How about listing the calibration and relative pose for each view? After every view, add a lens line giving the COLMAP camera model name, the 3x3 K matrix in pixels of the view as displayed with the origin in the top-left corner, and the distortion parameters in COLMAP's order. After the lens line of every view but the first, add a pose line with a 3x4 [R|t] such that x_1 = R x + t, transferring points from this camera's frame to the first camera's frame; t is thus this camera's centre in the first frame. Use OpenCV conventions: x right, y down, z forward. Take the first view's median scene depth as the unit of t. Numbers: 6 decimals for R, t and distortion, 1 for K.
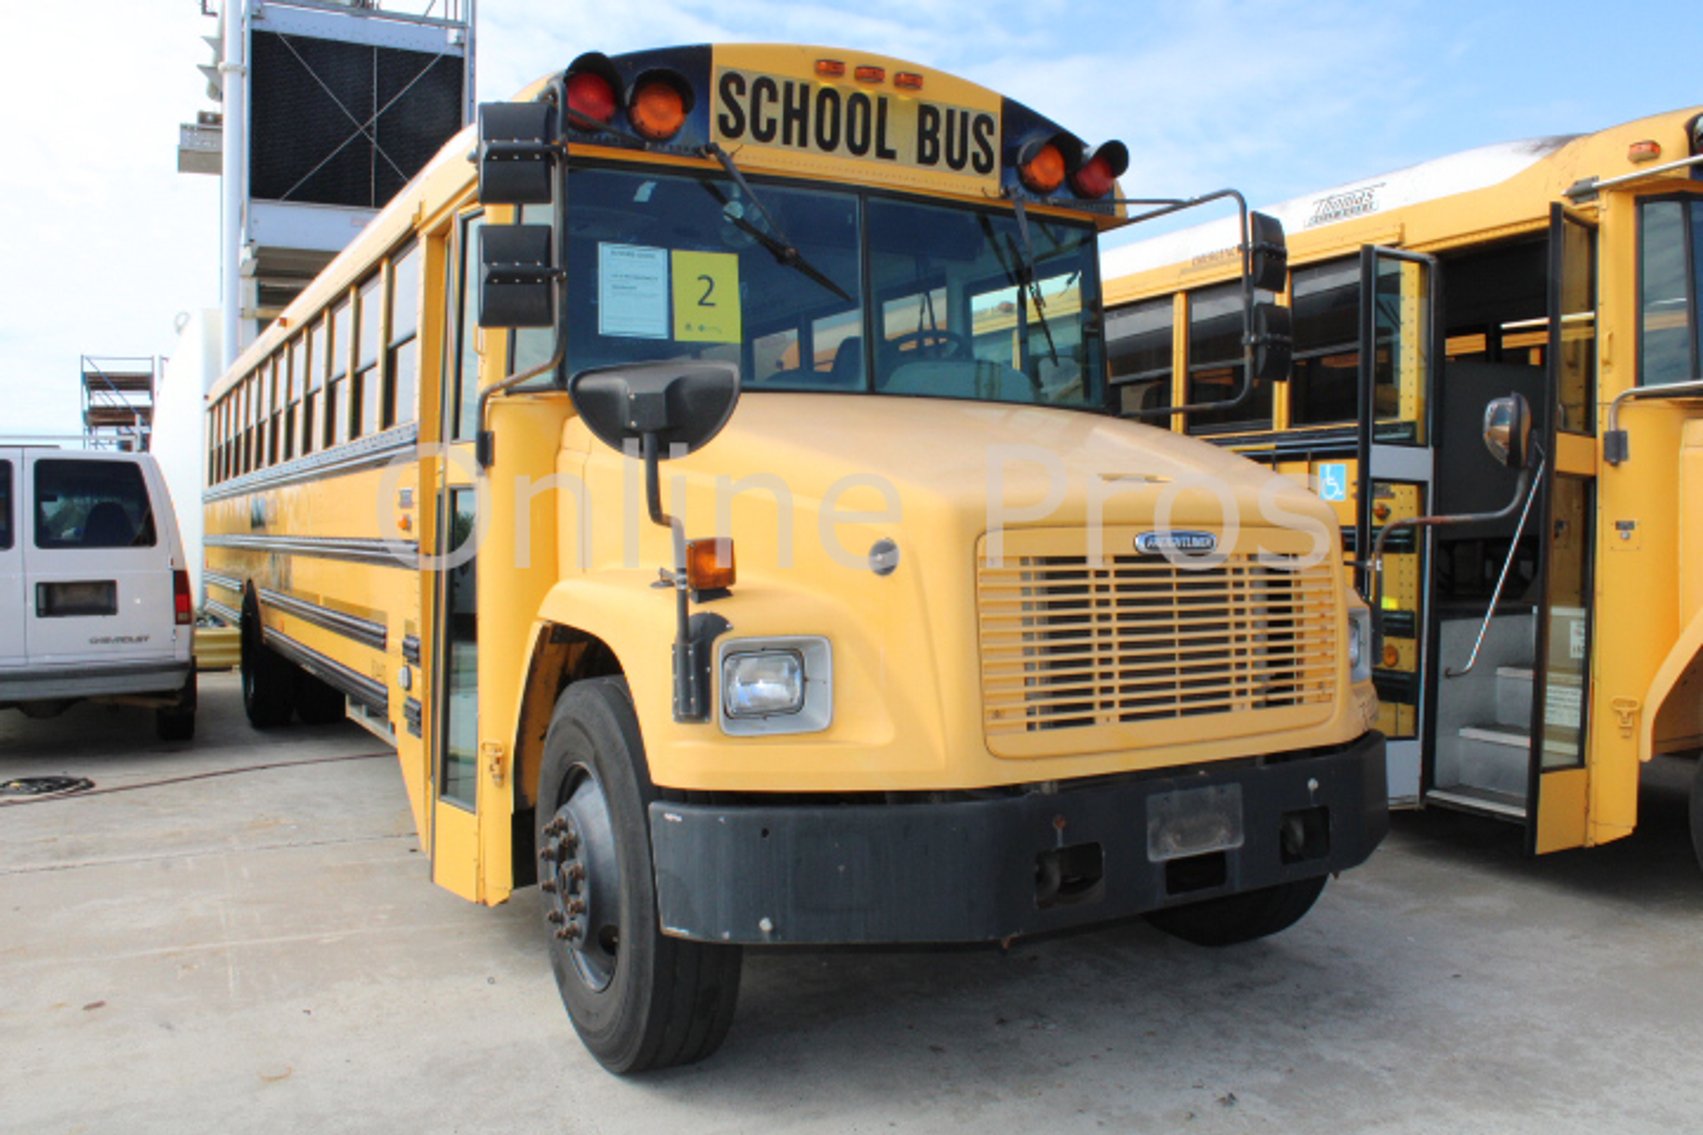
lens RADIAL K [[1414.5, 0, 843.9], [0, 1414.5, 391.1], [0, 0, 1]] dist [-0.002627, -0.000256]
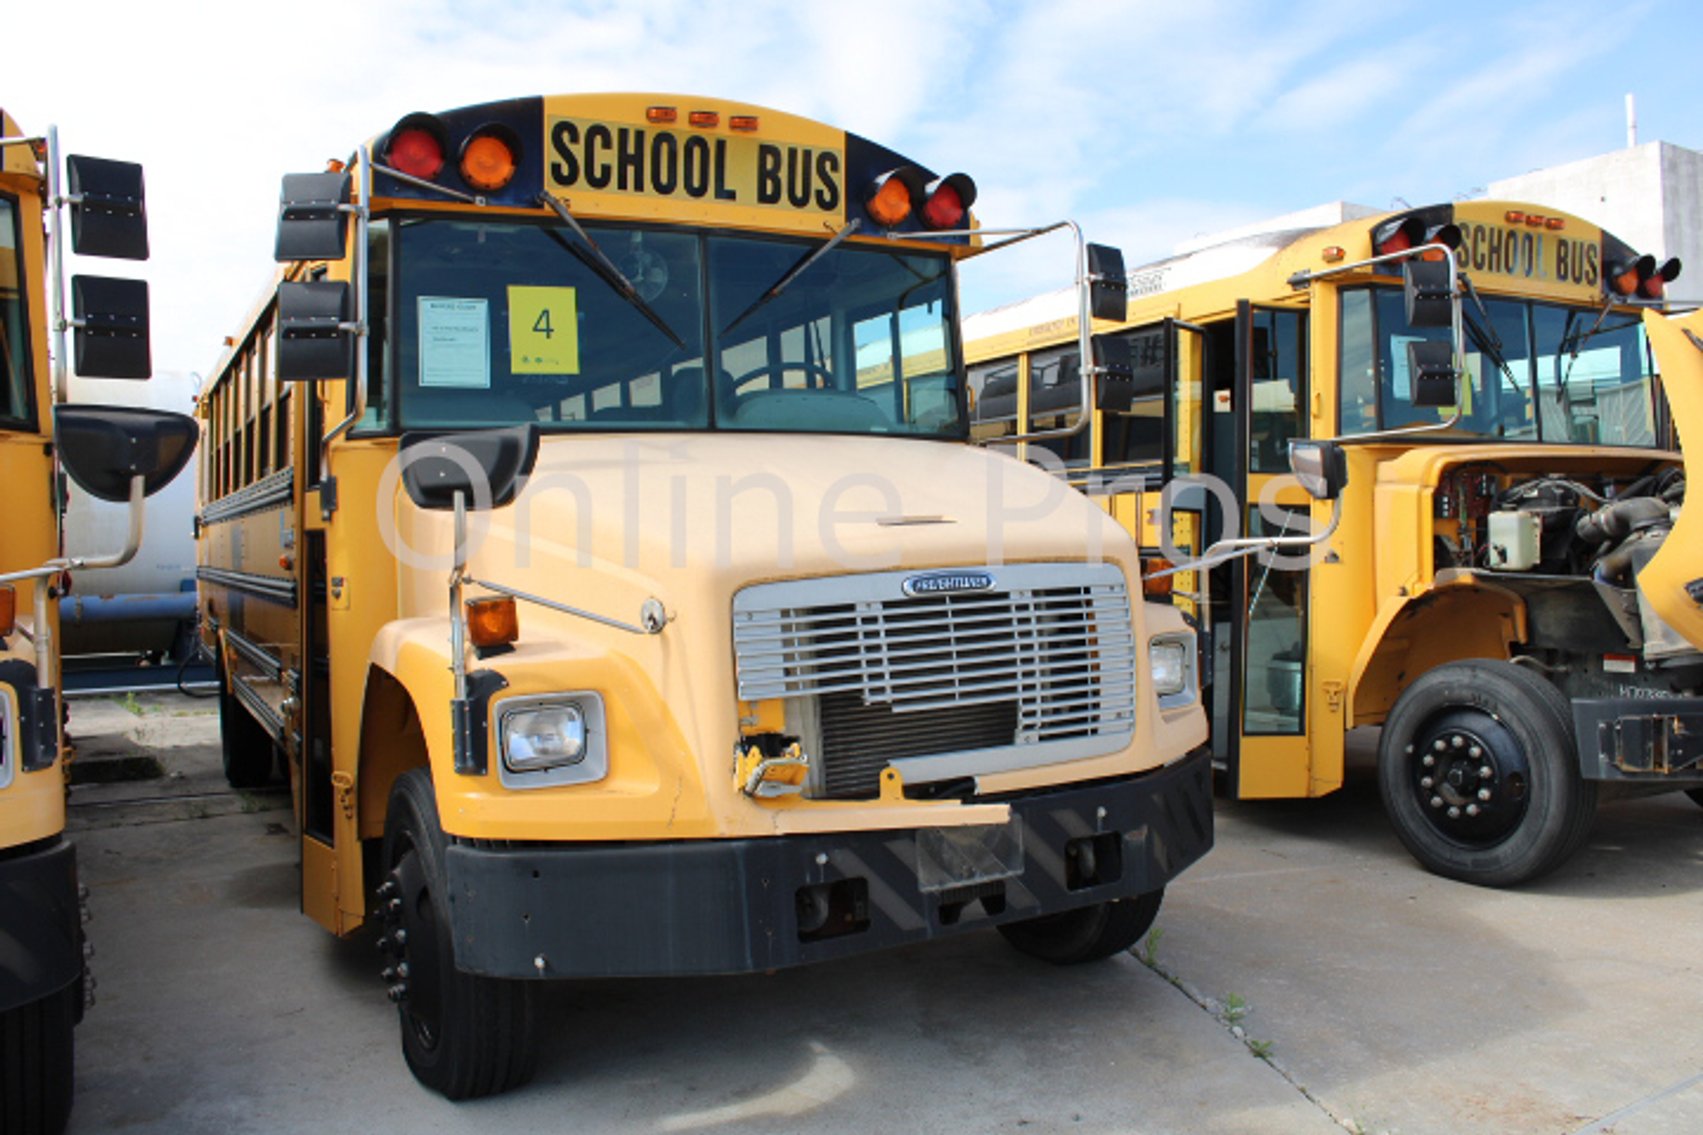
lens RADIAL K [[1414.5, 0, 843.9], [0, 1414.5, 391.1], [0, 0, 1]] dist [-0.002627, -0.000256]
pose [[0.999694, -0.024726, -0.000321, 0.115491], [0.024727, 0.999691, 0.002644, -0.027881], [0.000255, -0.002651, 0.999996, -0.019404]]
